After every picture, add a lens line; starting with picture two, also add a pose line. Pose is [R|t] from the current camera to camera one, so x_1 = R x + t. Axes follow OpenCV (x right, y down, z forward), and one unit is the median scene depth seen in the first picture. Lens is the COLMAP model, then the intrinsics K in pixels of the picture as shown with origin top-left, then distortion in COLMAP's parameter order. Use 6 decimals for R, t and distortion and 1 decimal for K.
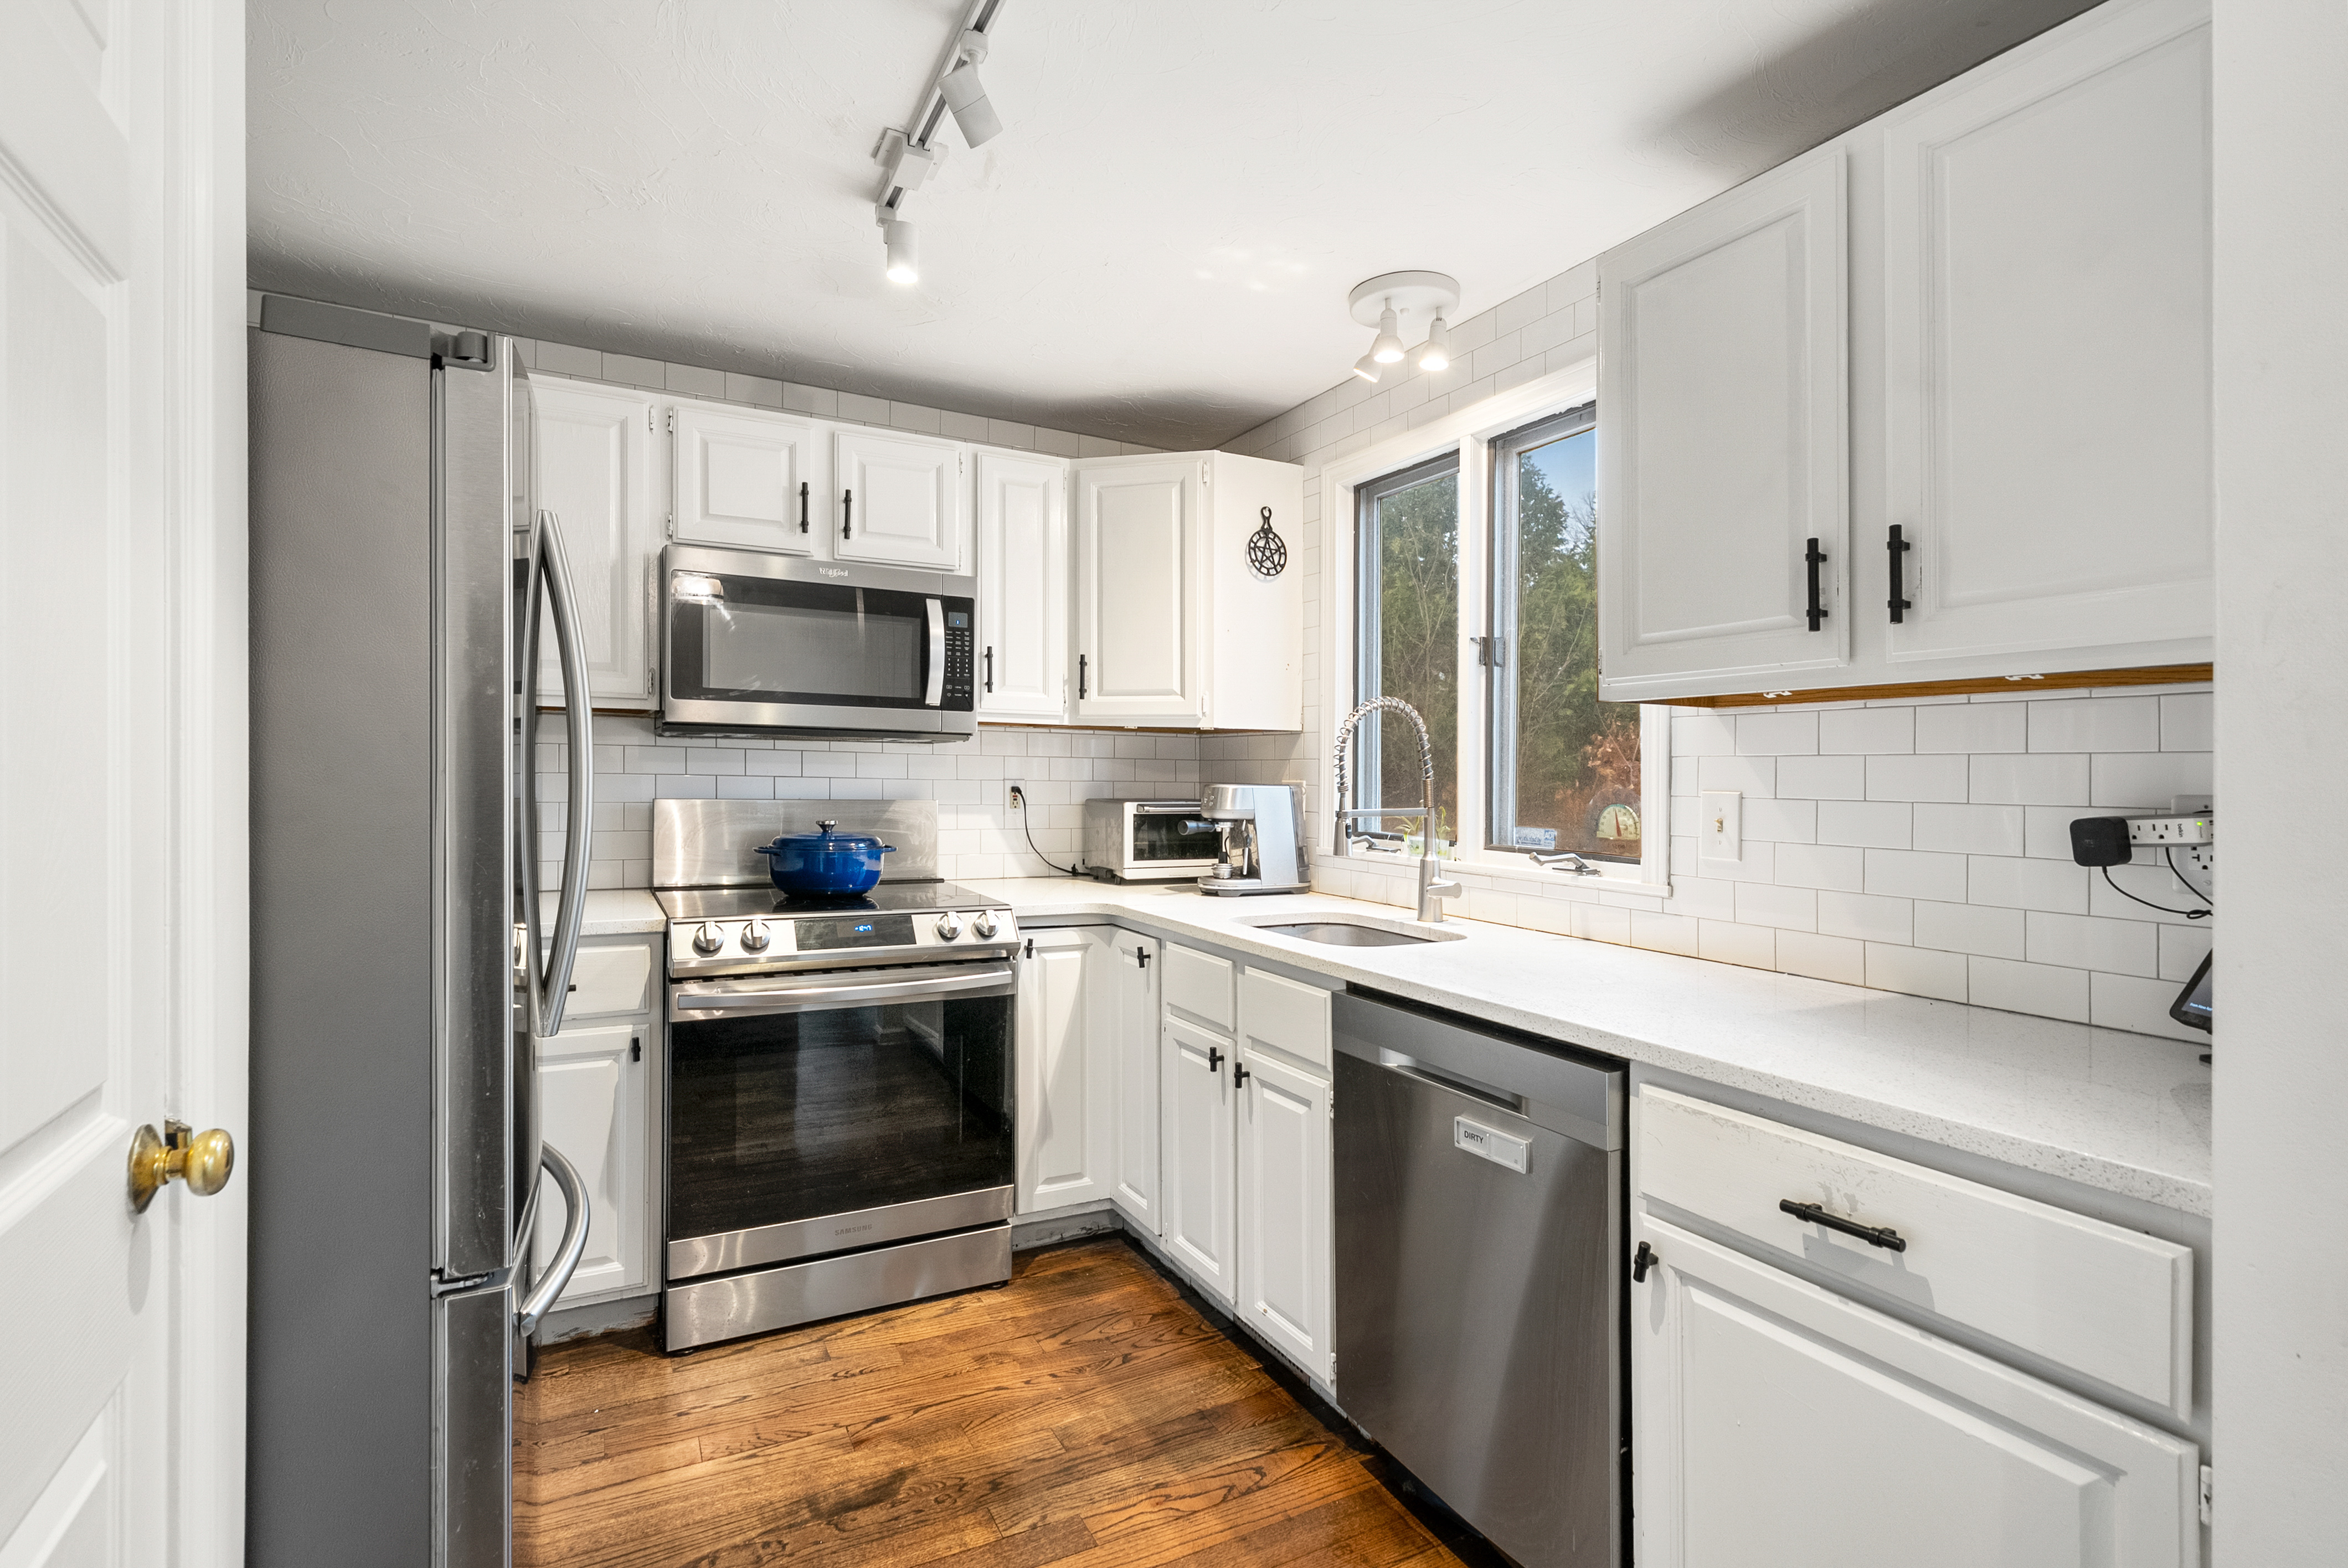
lens RADIAL K [[1157.6, 0, 1194.9], [0, 1157.6, 788.5], [0, 0, 1]] dist [0.003636, 0.002069]
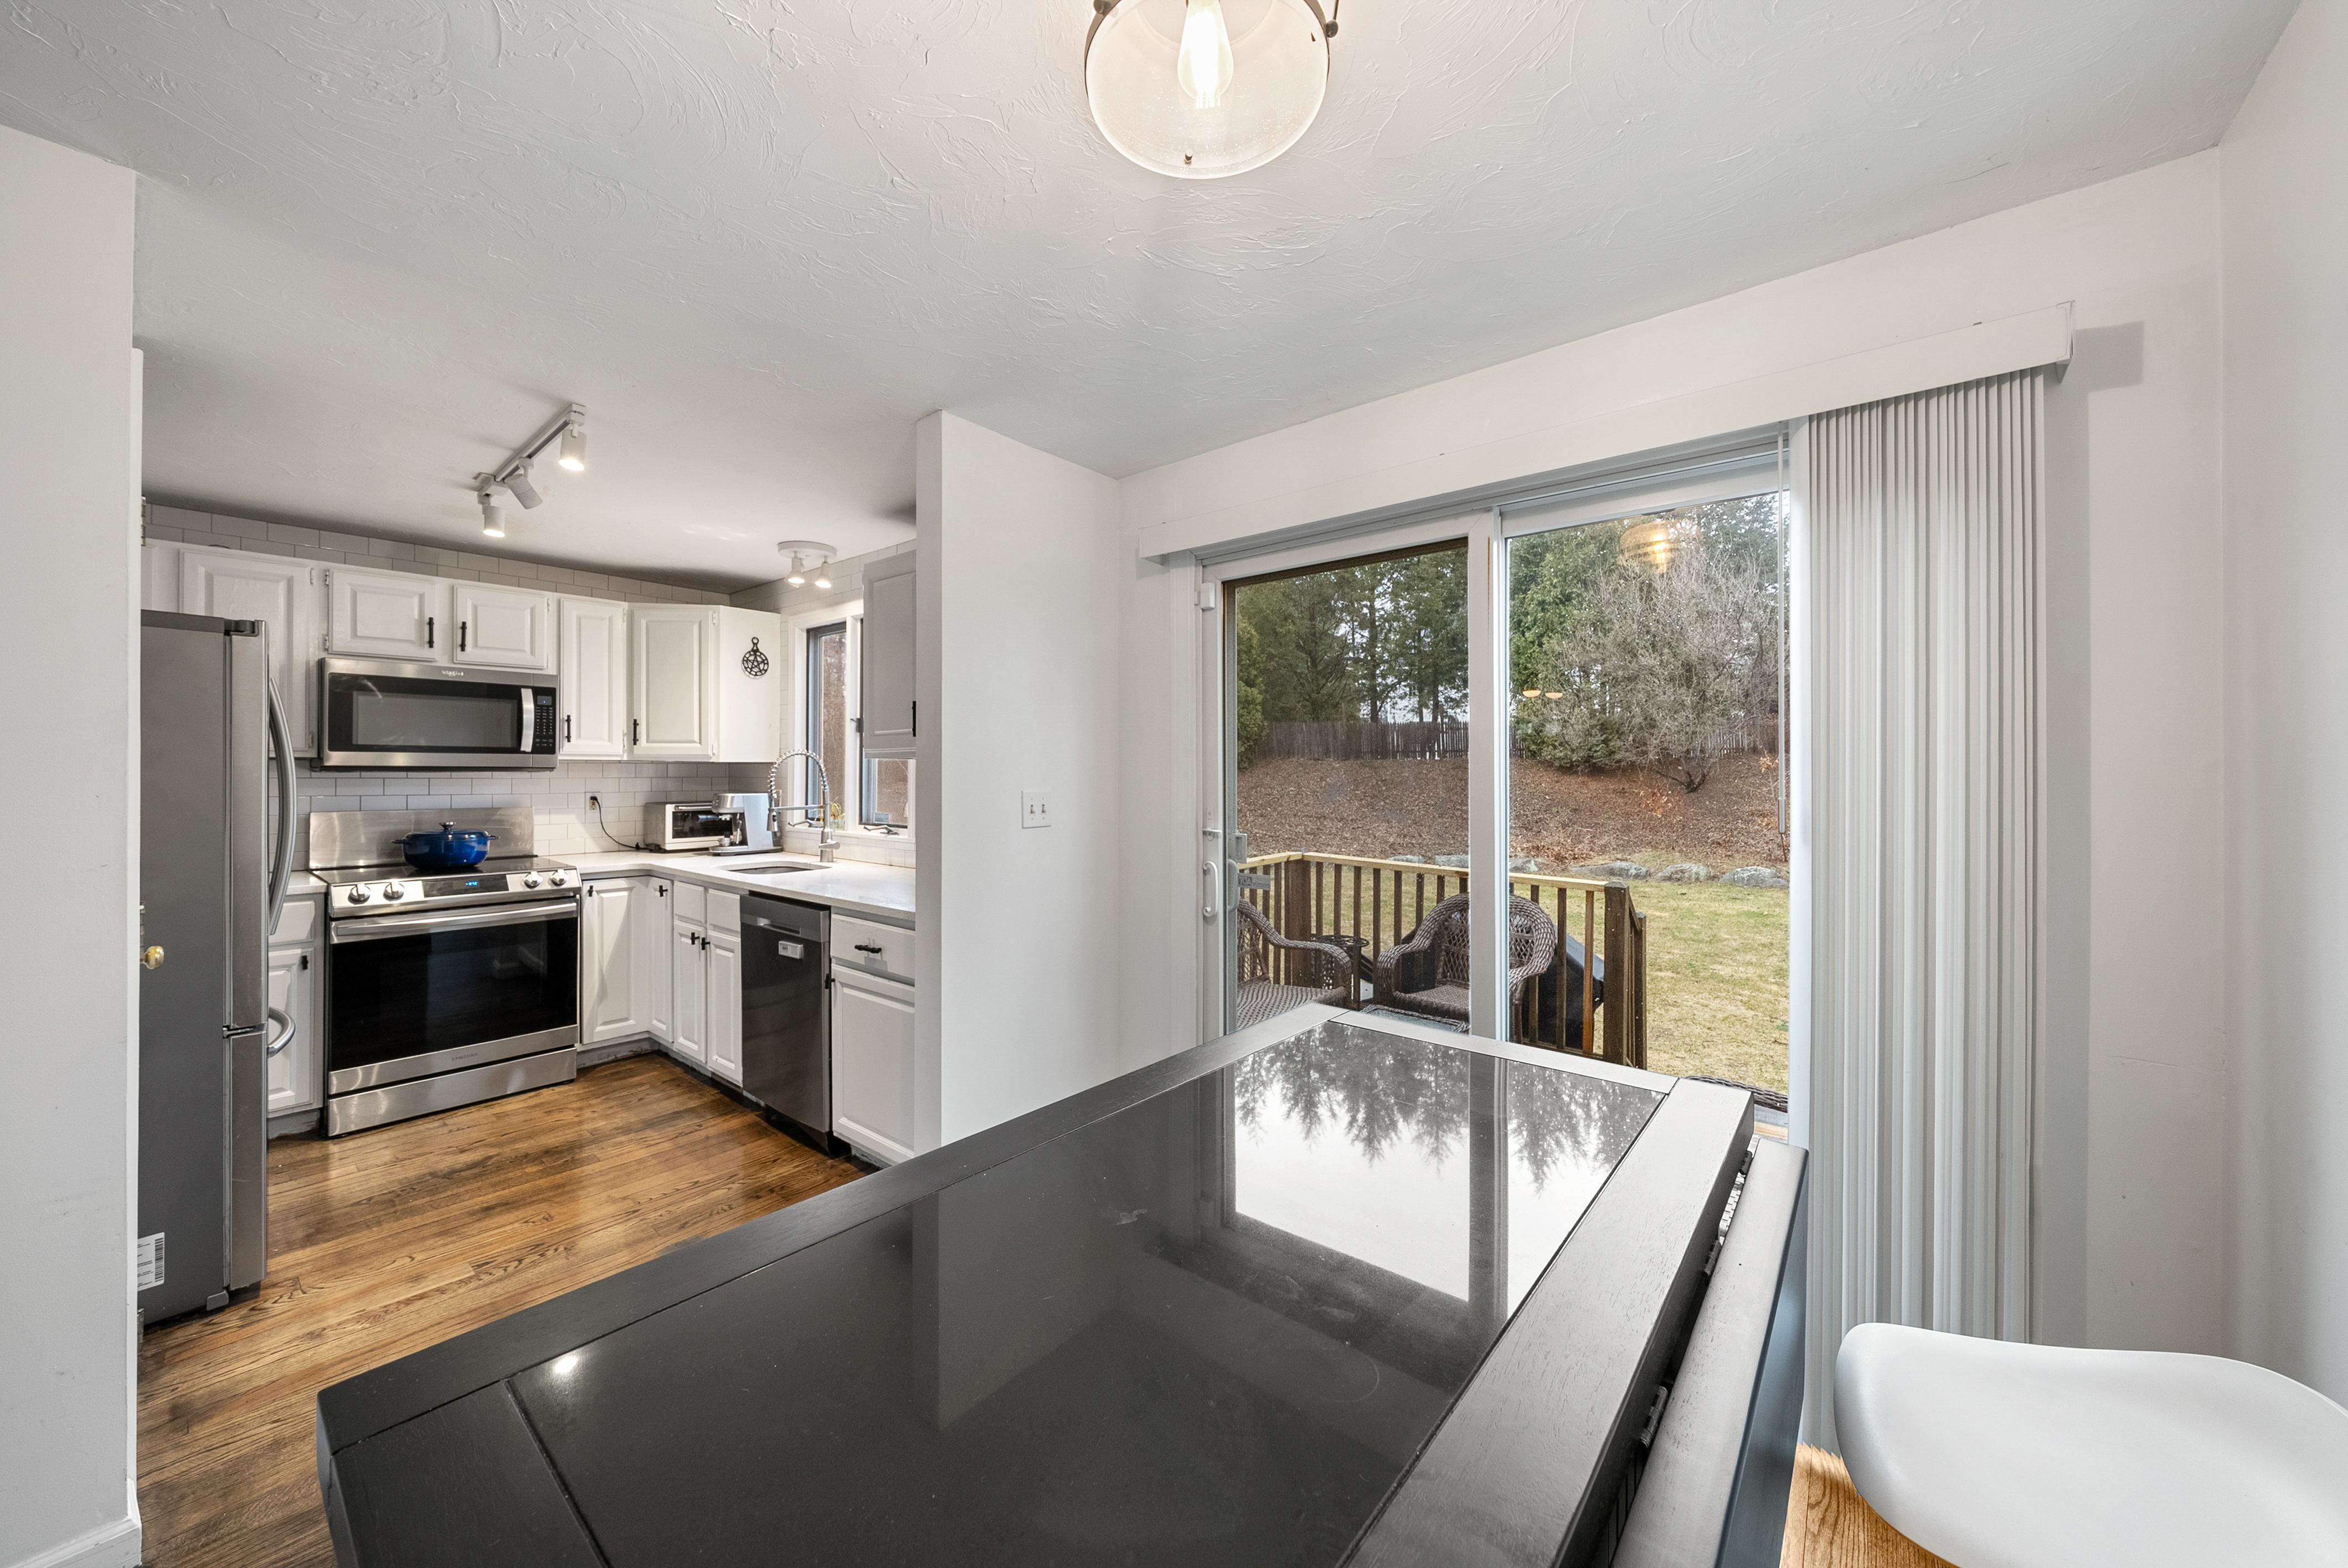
lens RADIAL K [[856.1, 0, 1177.8], [0, 856.1, 756.8], [0, 0, 1]] dist [-0.001204, 0.000016]
pose [[0.925763, -0.008066, 0.378019, 0.222114], [0.018110, 0.999571, -0.023022, -0.022321], [-0.377671, 0.028158, 0.925512, -0.626602]]
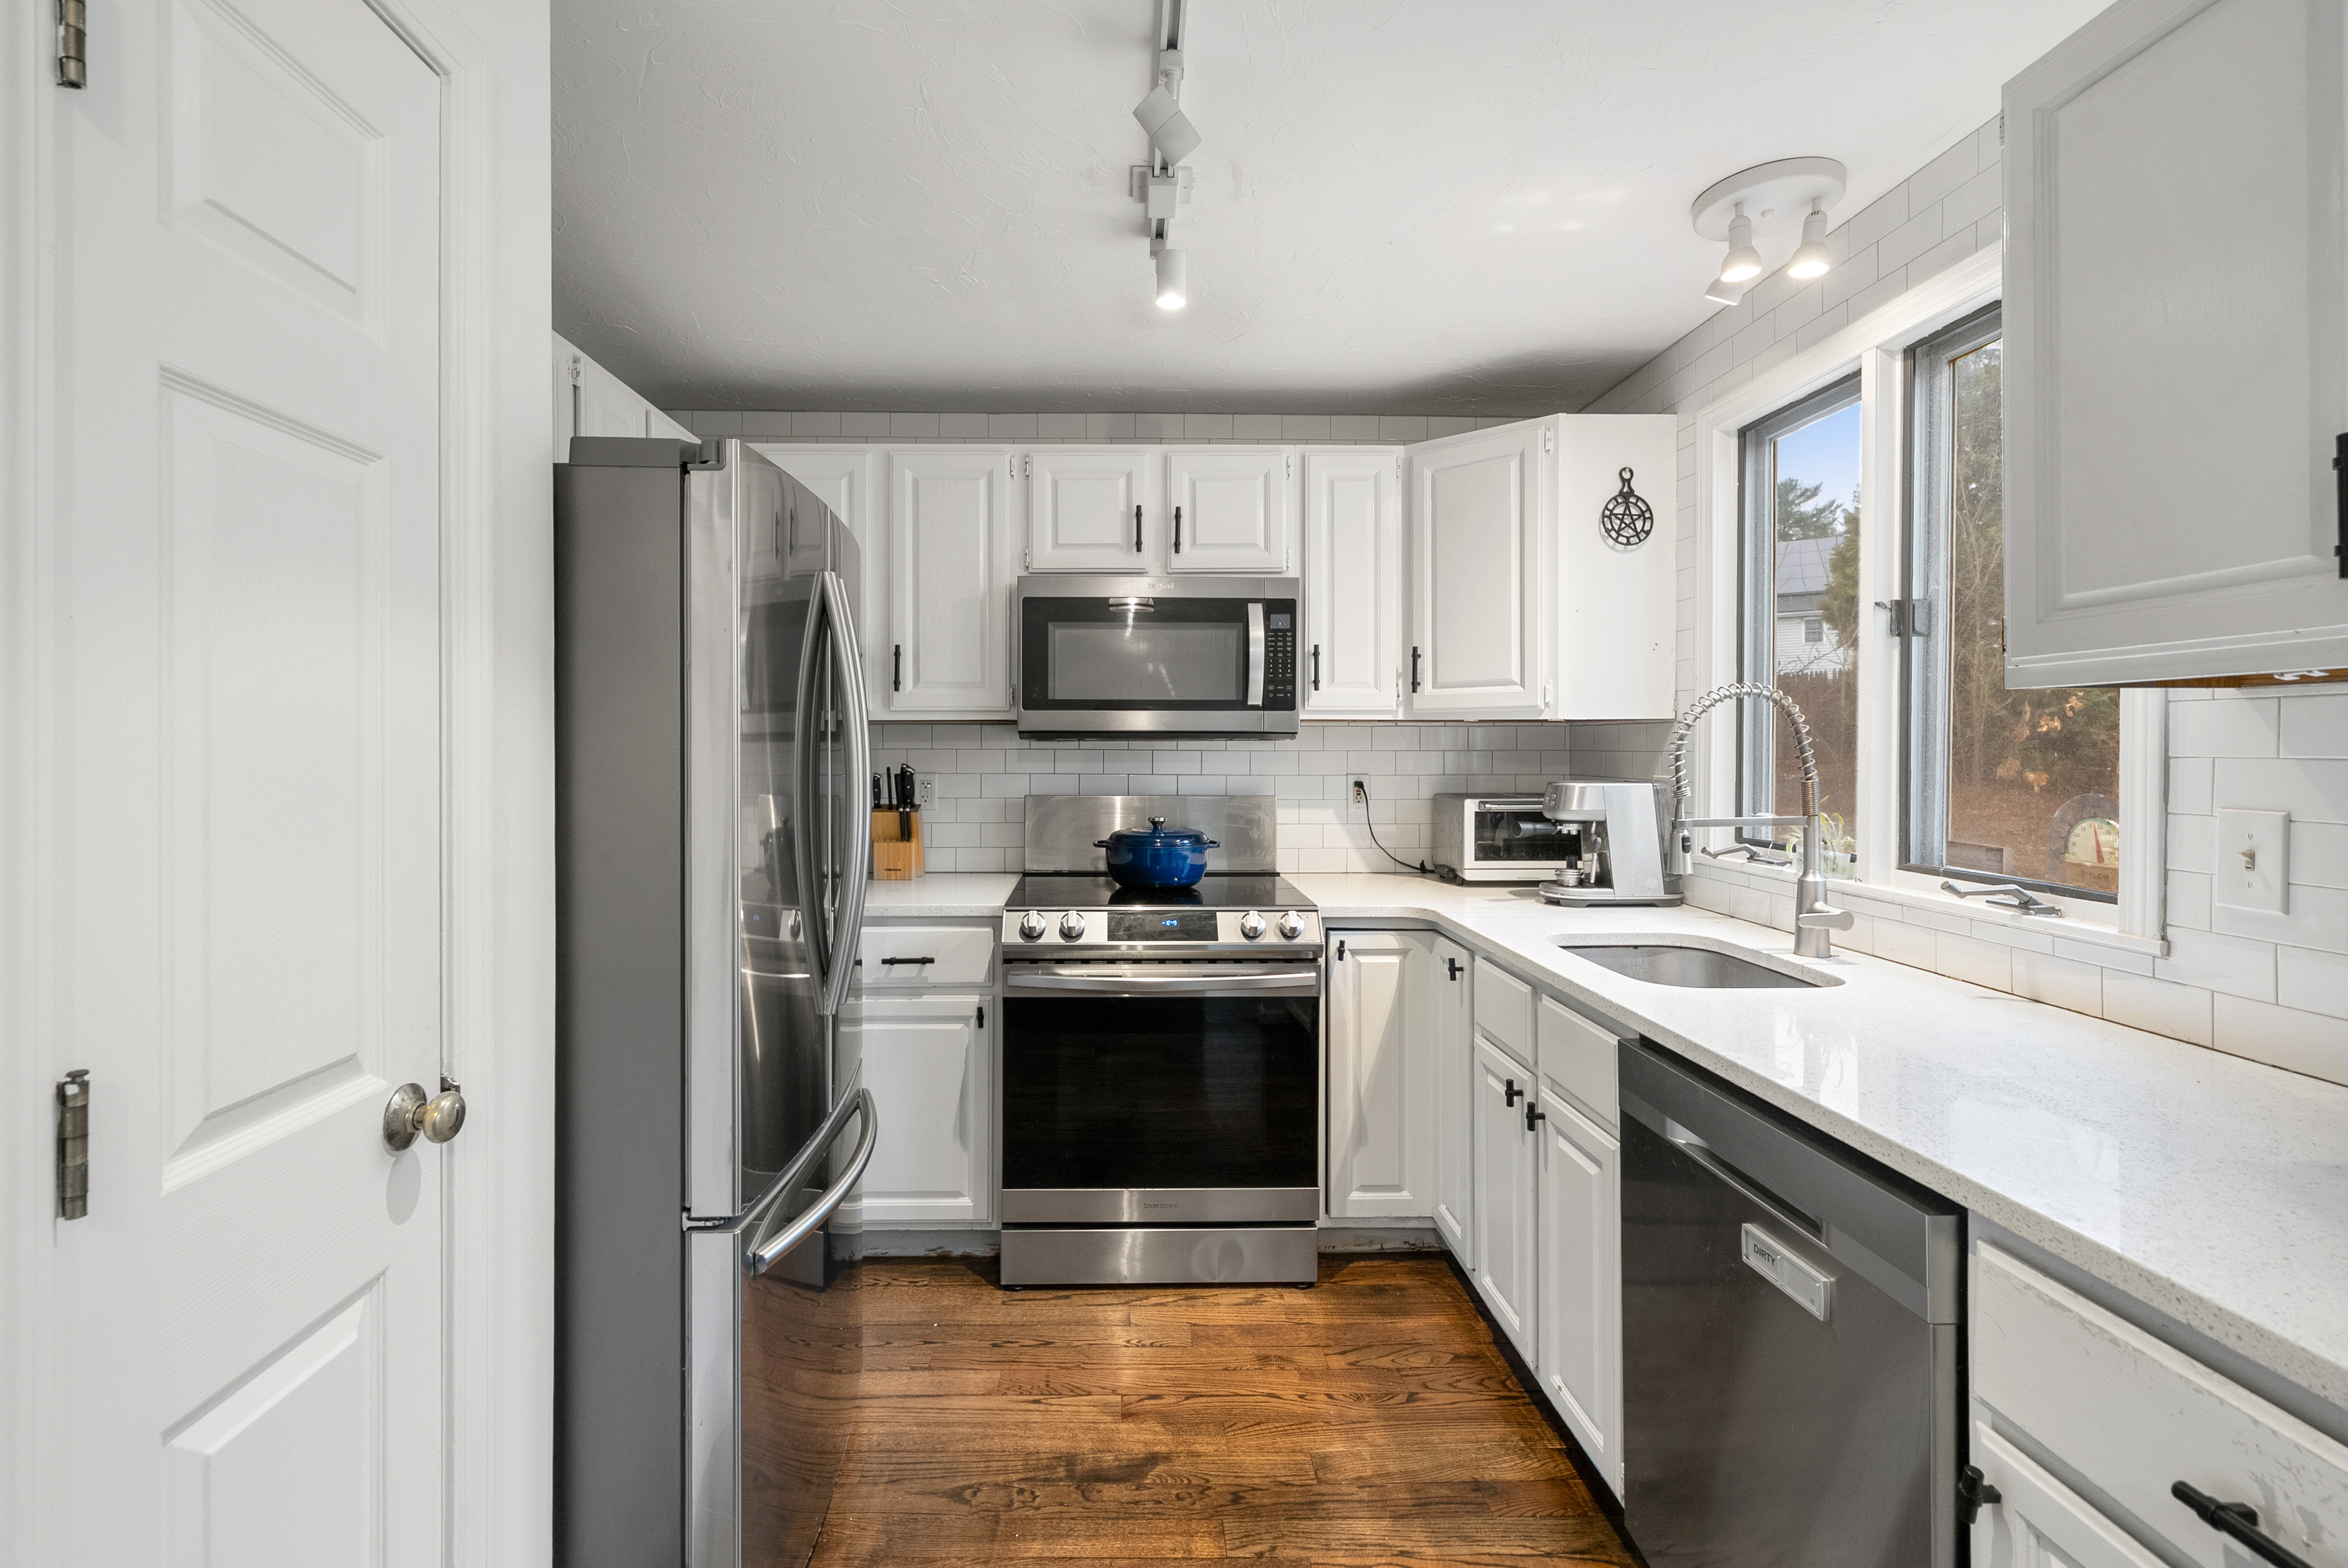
lens RADIAL K [[1095.6, 0, 1092.9], [0, 1095.6, 768.9], [0, 0, 1]] dist [0.001260, 0.000000]
pose [[0.880660, -0.005521, -0.473717, 0.132640], [0.007536, 0.999969, 0.002356, -0.023832], [0.473689, -0.005644, 0.880674, 0.088569]]
